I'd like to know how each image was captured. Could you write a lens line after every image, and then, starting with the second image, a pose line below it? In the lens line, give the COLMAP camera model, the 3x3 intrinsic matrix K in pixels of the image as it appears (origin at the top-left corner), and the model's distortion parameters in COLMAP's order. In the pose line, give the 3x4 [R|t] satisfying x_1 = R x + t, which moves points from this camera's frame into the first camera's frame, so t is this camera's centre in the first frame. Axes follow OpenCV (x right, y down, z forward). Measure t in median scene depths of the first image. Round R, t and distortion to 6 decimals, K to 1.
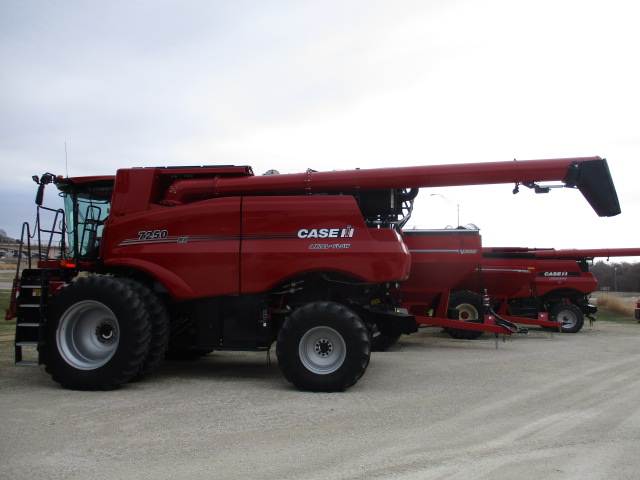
lens RADIAL K [[540.0, 0, 320.0], [0, 540.0, 240.0], [0, 0, 1]] dist [0.000363, -0.000412]
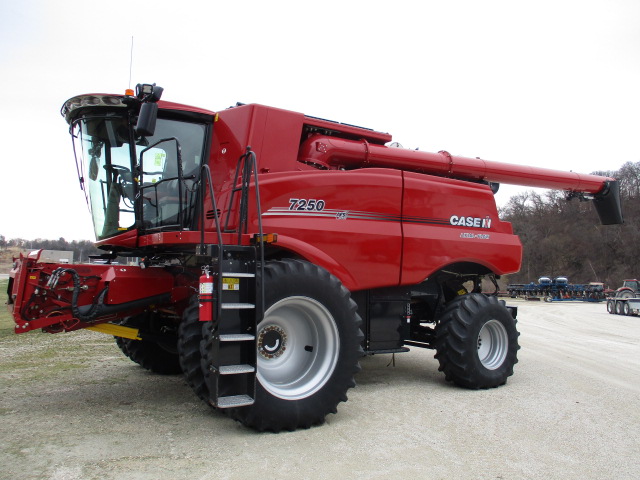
lens RADIAL K [[540.0, 0, 320.0], [0, 540.0, 240.0], [0, 0, 1]] dist [0.000363, -0.000412]
pose [[0.746550, 0.053182, 0.663201, -0.817968], [-0.072779, 0.997346, 0.001948, 0.036985], [-0.661337, -0.049721, 0.748439, 0.461008]]
